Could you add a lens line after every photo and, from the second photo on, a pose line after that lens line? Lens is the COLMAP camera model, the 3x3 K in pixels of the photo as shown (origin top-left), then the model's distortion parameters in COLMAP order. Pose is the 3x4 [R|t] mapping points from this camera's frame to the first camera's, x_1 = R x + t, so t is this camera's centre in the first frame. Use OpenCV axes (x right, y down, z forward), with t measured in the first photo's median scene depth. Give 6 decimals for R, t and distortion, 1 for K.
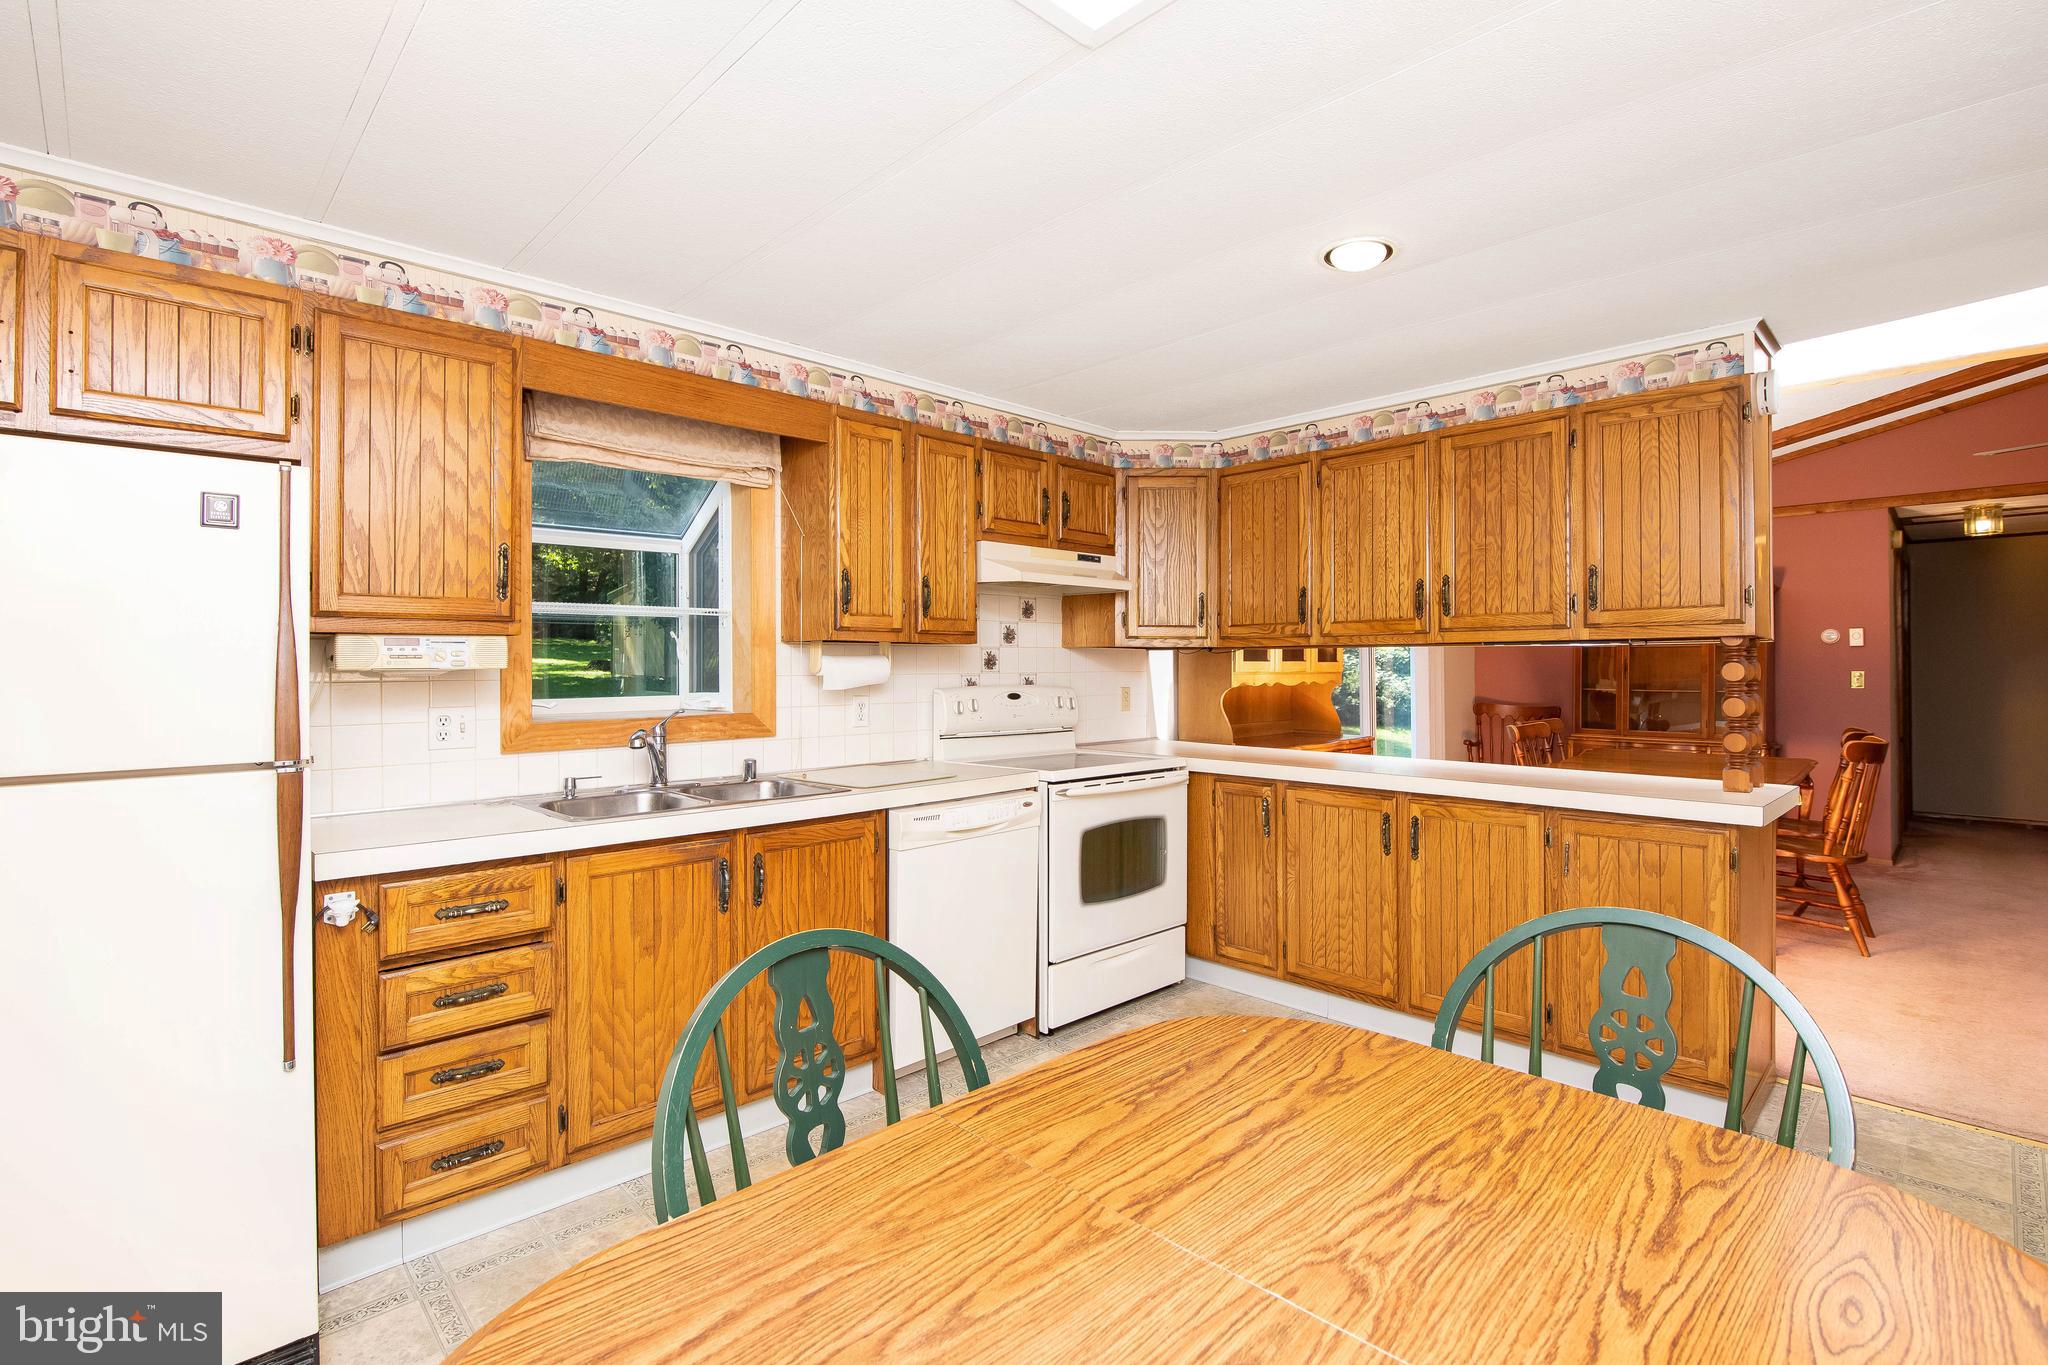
lens RADIAL K [[943.0, 0, 1026.9], [0, 943.0, 671.0], [0, 0, 1]] dist [-0.020499, 0.003377]
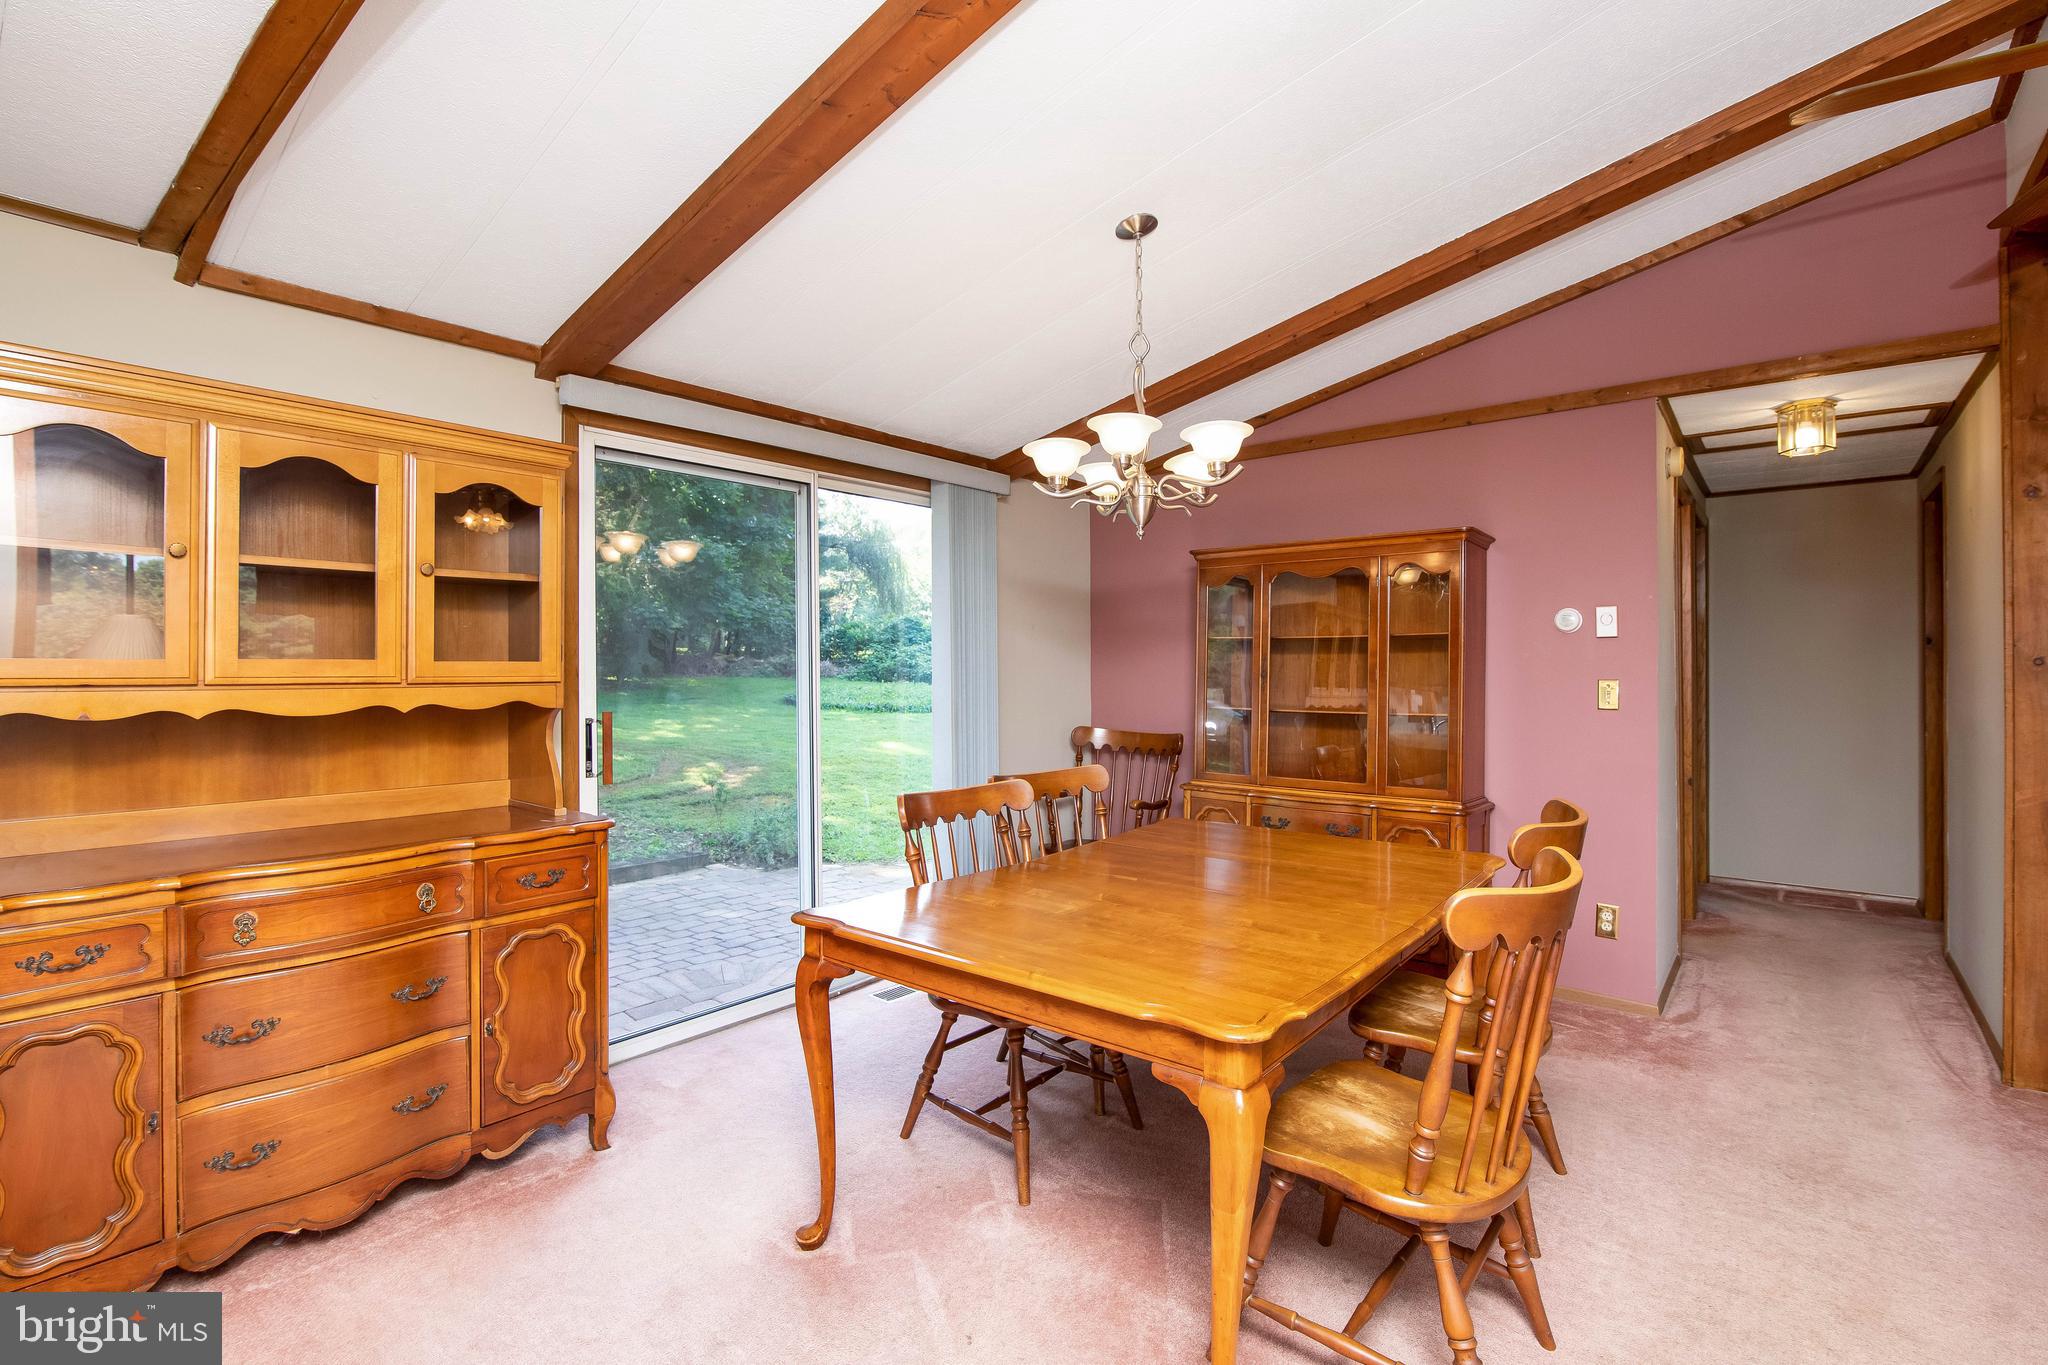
lens RADIAL K [[943.0, 0, 1025.5], [0, 943.0, 667.8], [0, 0, 1]] dist [-0.020499, 0.003377]
pose [[0.993743, 0.002527, 0.111667, 0.464823], [-0.002838, 0.999993, 0.002622, -0.008162], [-0.111659, -0.002922, 0.993742, 0.458627]]
